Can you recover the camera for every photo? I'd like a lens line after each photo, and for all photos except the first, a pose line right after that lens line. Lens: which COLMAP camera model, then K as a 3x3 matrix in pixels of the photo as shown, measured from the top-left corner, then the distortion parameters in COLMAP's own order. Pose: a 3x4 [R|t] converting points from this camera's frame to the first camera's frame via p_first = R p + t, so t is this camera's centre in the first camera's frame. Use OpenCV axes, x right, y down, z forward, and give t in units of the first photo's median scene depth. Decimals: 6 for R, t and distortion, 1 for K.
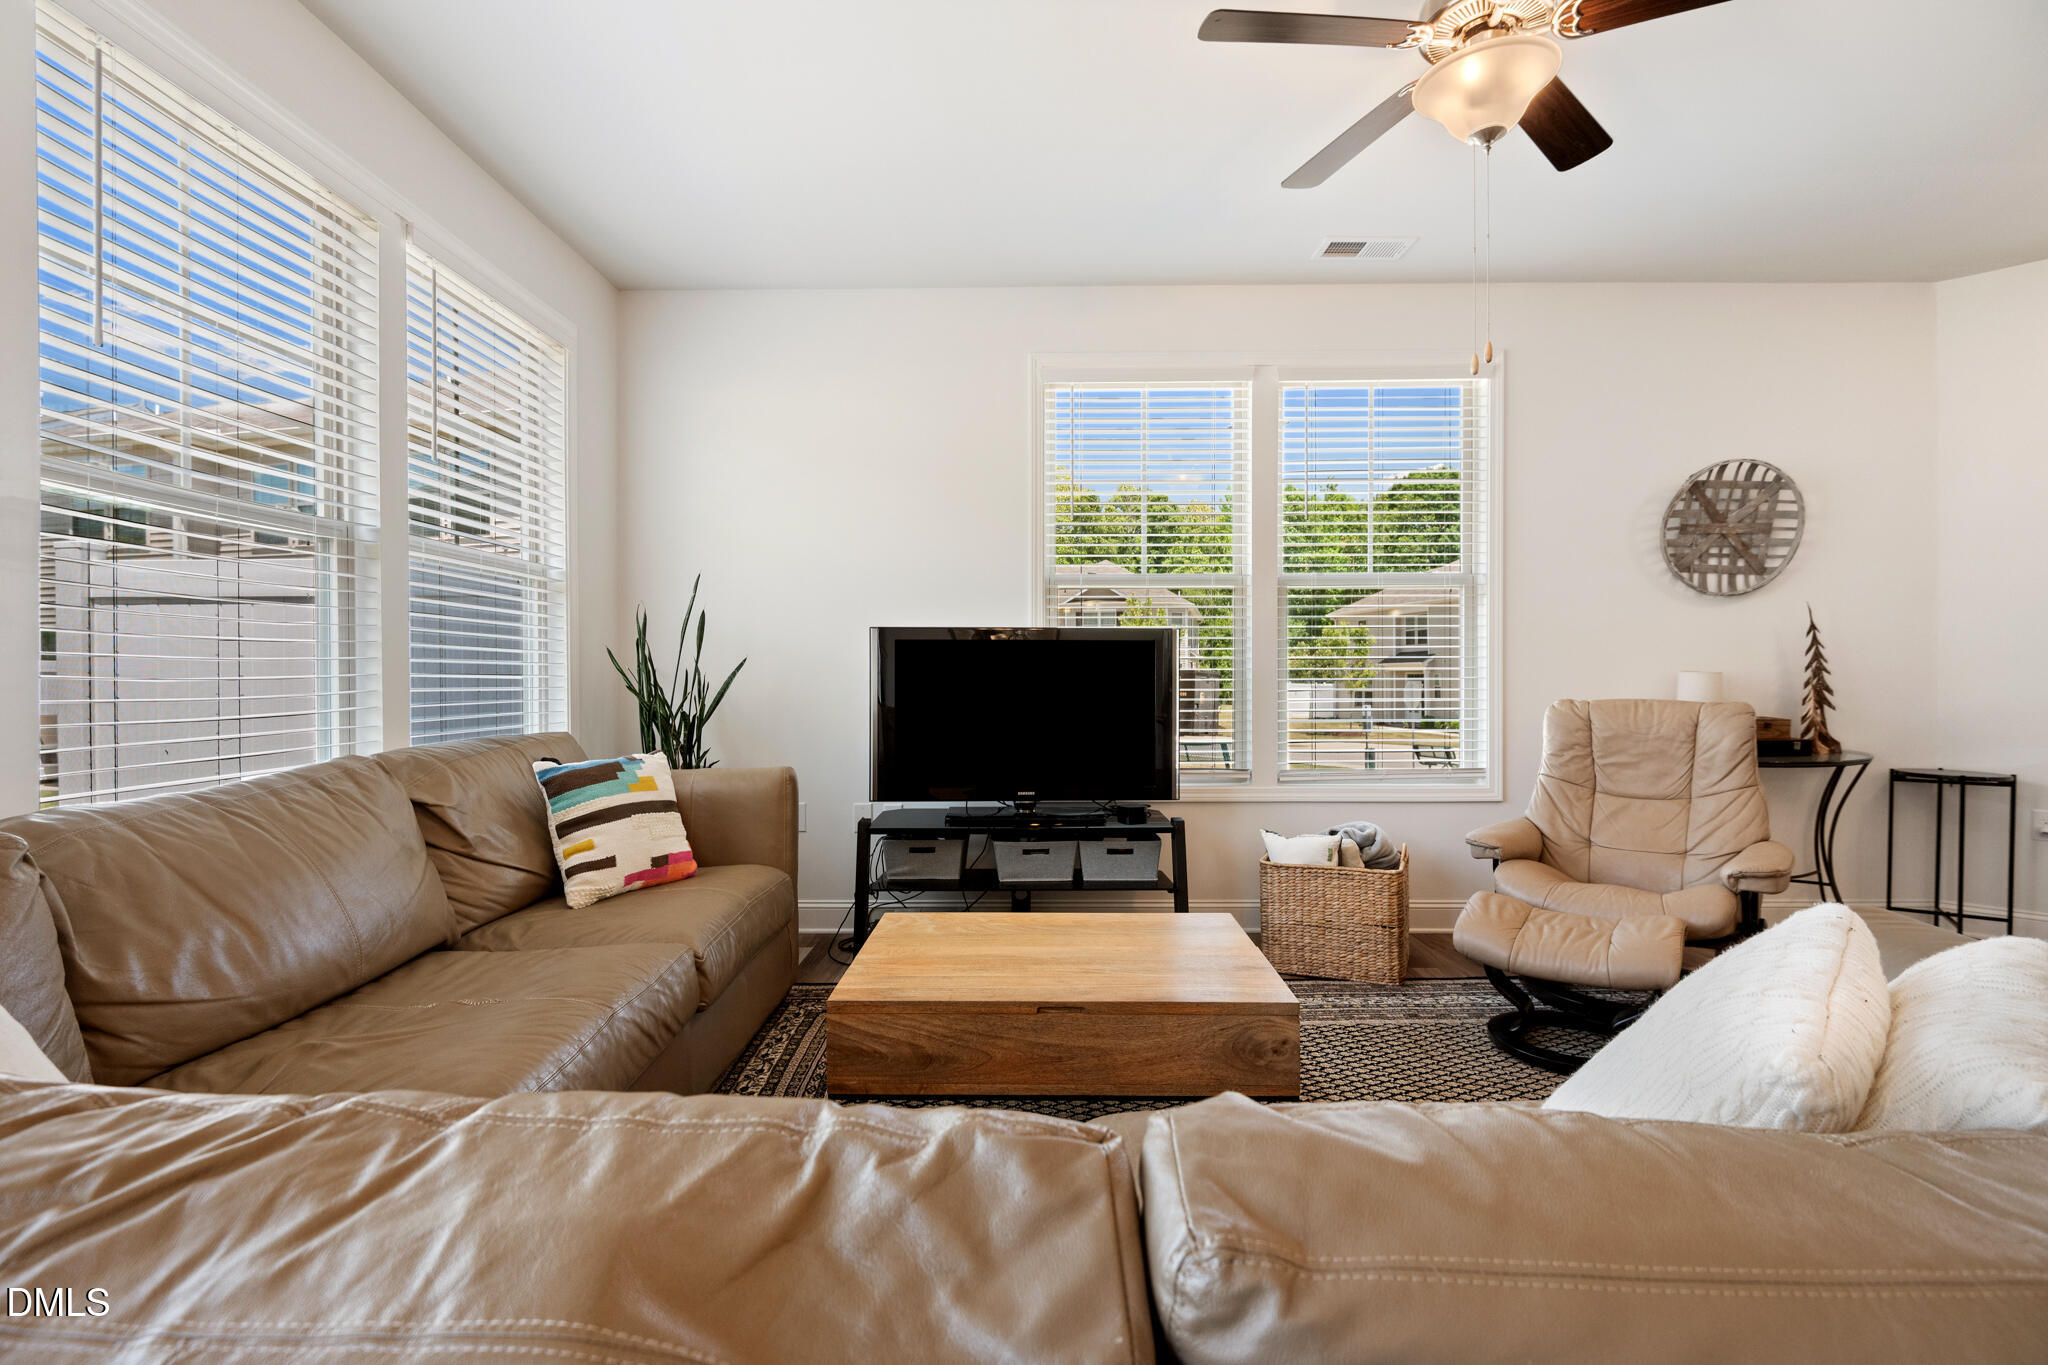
lens RADIAL K [[940.2, 0, 1031.9], [0, 940.2, 679.2], [0, 0, 1]] dist [-0.000542, -0.004713]
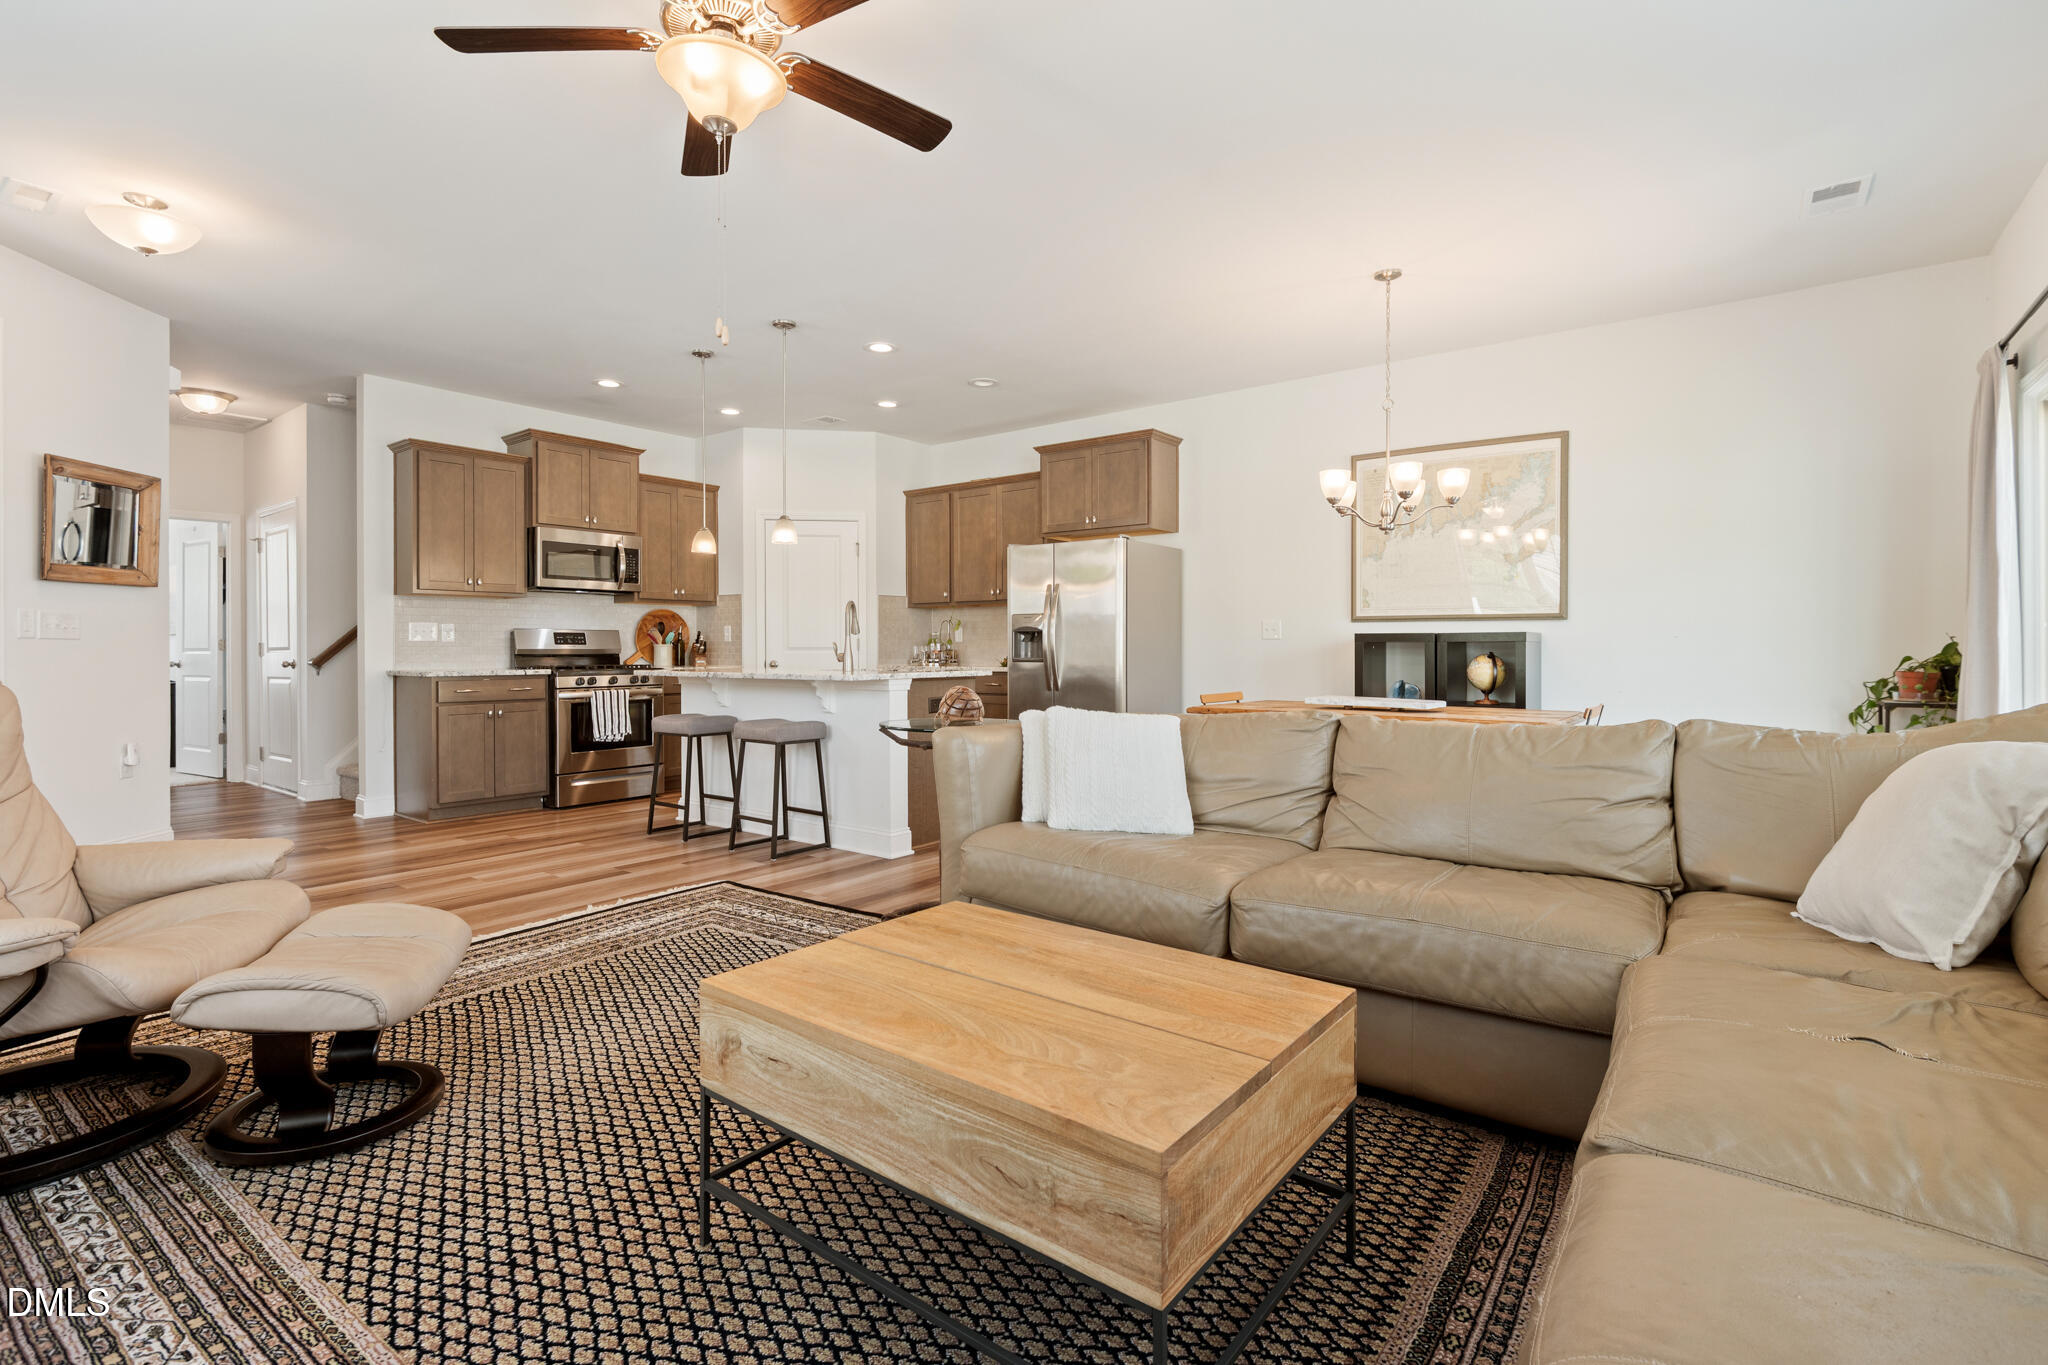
lens RADIAL K [[940.2, 0, 1026.0], [0, 940.2, 651.5], [0, 0, 1]] dist [-0.000542, -0.004713]
pose [[-0.802430, 0.002287, 0.596741, -0.248899], [0.007515, 0.999952, 0.006274, 0.011530], [-0.596698, 0.009519, -0.802409, 0.946630]]
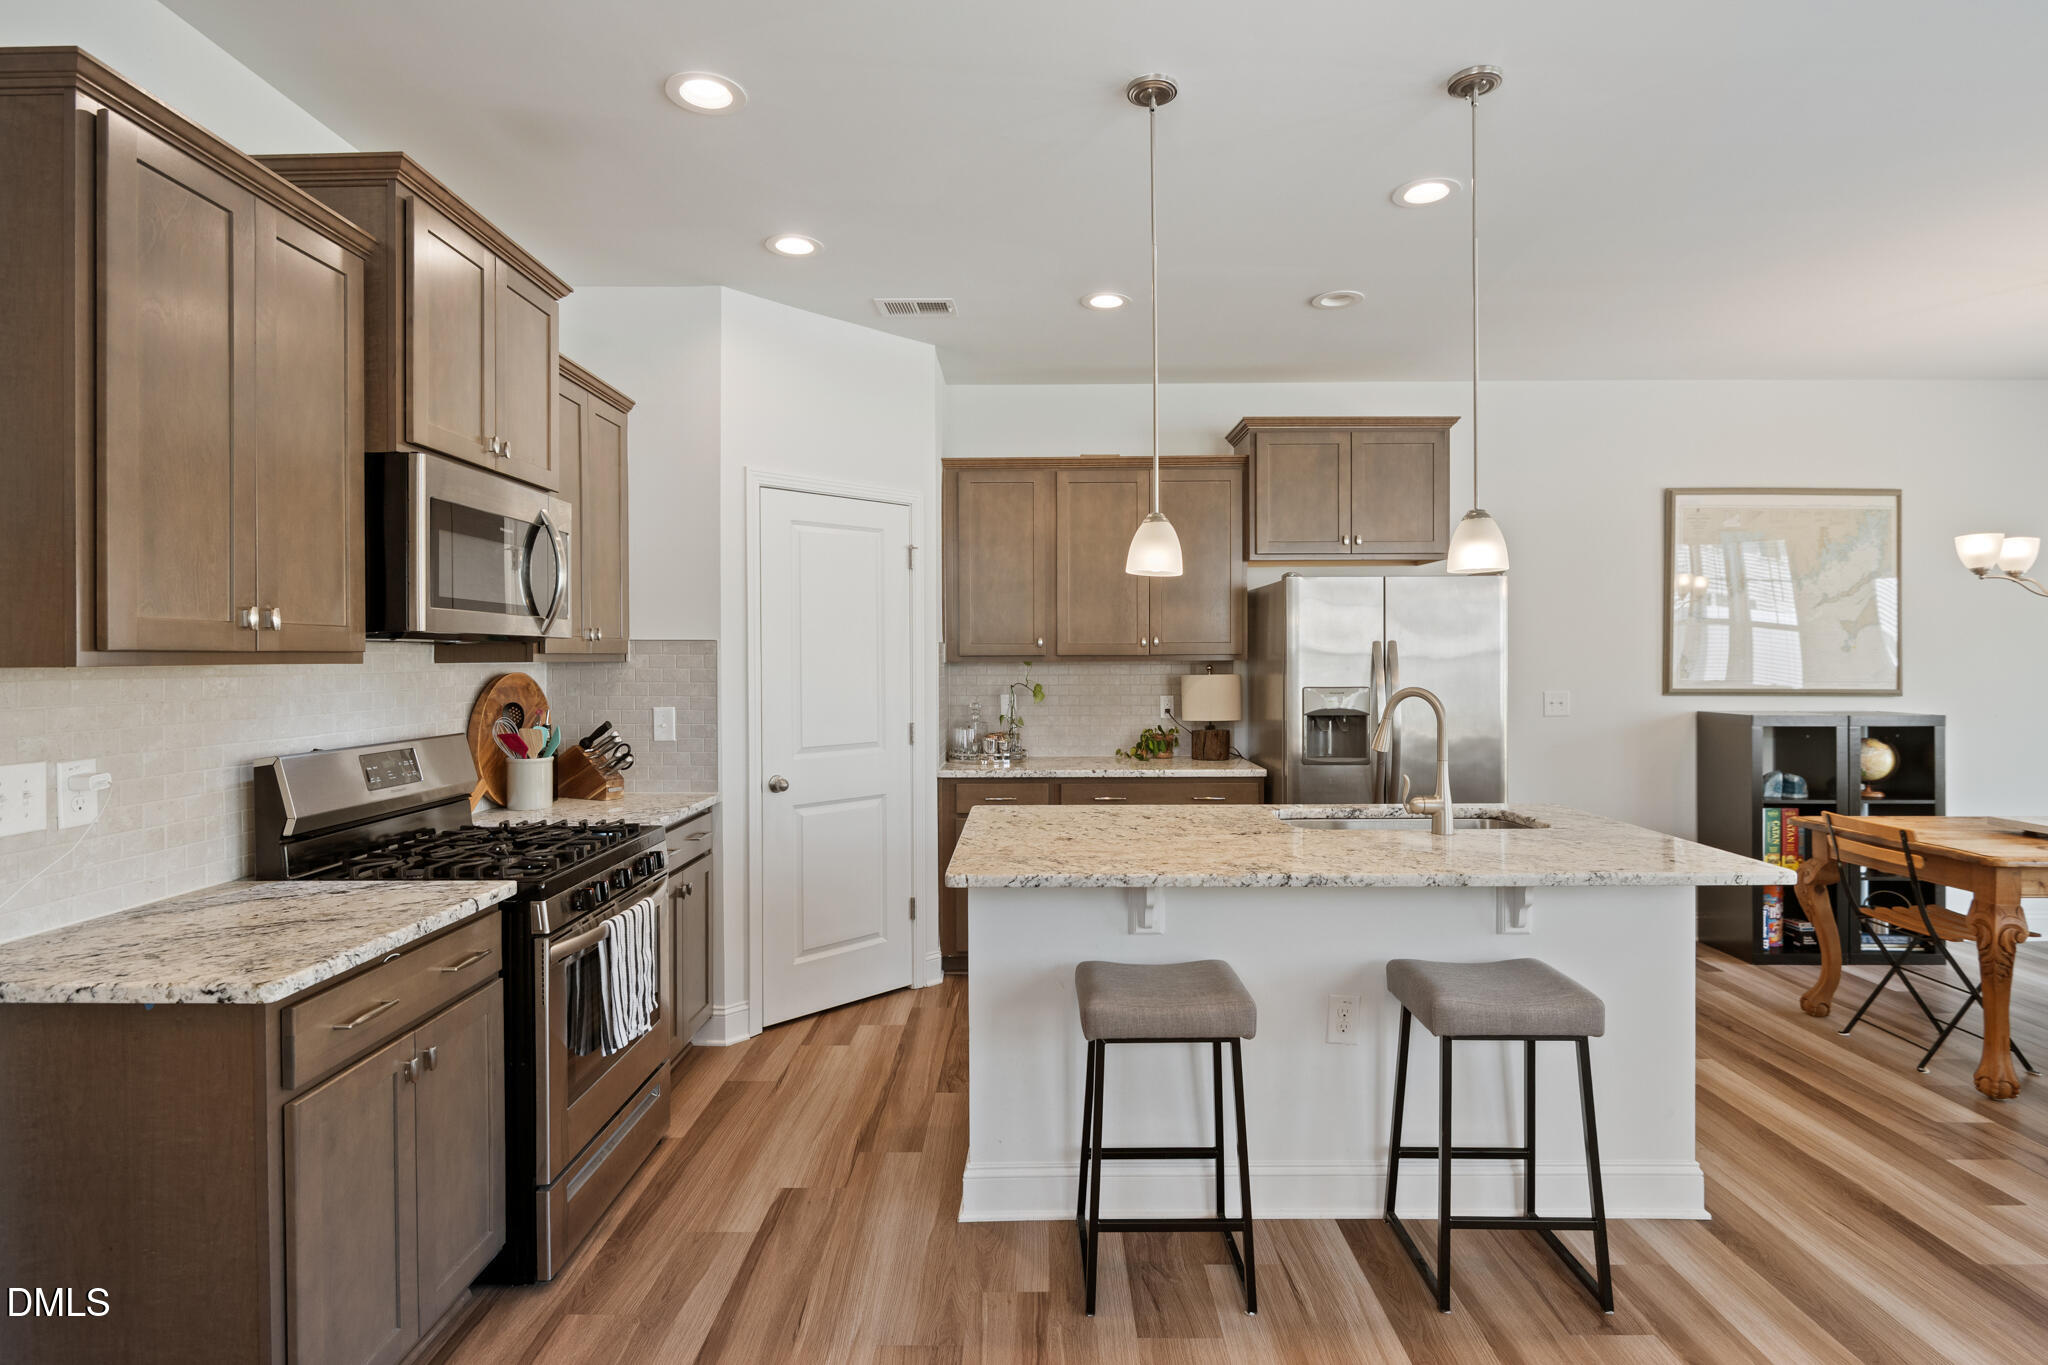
lens RADIAL K [[1023.4, 0, 1021.6], [0, 1023.4, 666.7], [0, 0, 1]] dist [-0.005703, -0.000410]
pose [[-0.999979, 0.006435, 0.000494, 1.117371], [0.006441, 0.999882, 0.013916, -0.087550], [-0.000404, 0.013919, -0.999903, 0.725503]]
